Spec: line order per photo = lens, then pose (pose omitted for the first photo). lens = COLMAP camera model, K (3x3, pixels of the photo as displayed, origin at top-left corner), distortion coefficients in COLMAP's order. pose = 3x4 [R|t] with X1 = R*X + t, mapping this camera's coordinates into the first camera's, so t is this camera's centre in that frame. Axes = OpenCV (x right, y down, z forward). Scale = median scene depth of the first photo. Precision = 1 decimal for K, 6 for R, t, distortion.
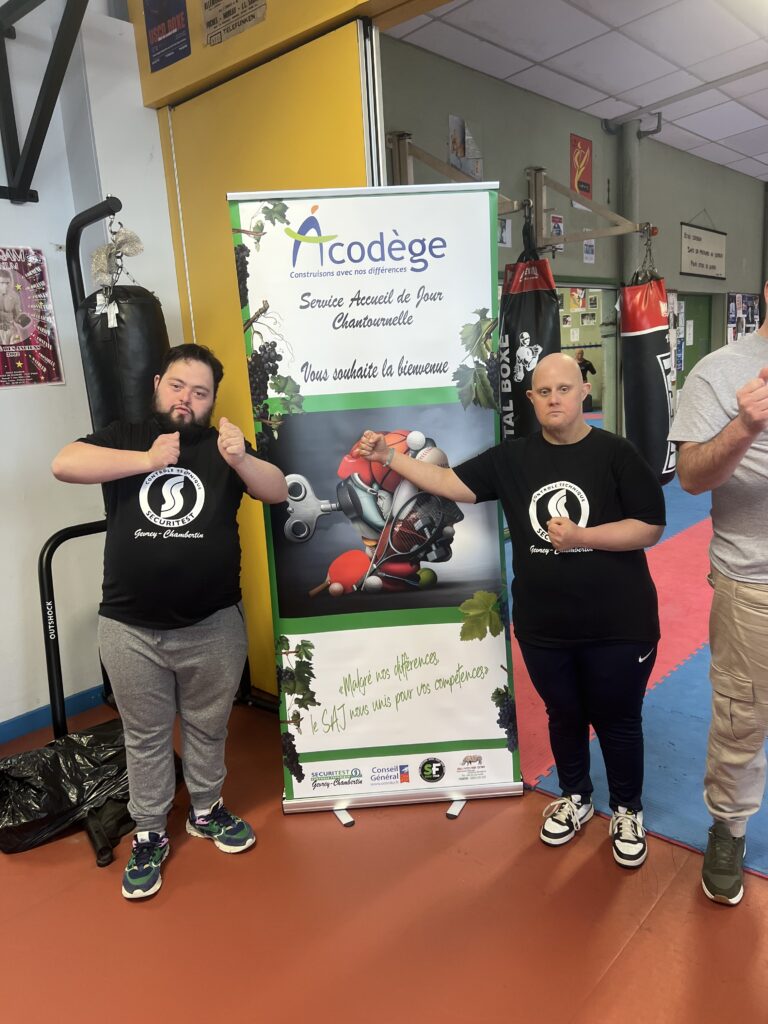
lens RADIAL K [[772.0, 0, 384.0], [0, 772.0, 512.0], [0, 0, 1]] dist [0.005564, -0.002927]
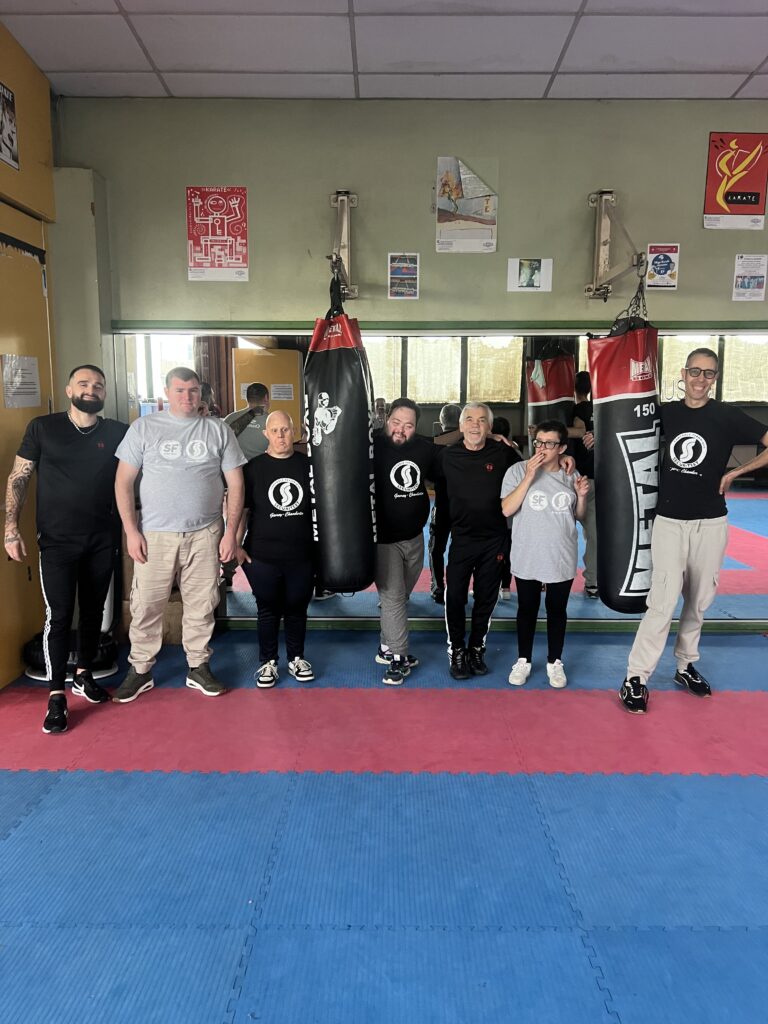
lens RADIAL K [[780.6, 0, 380.1], [0, 780.6, 510.9], [0, 0, 1]] dist [-0.001768, 0.003219]
pose [[0.675519, 0.130232, -0.725750, 0.787262], [-0.180921, 0.983465, 0.008079, -0.100759], [0.714802, 0.125846, 0.687911, 0.381280]]
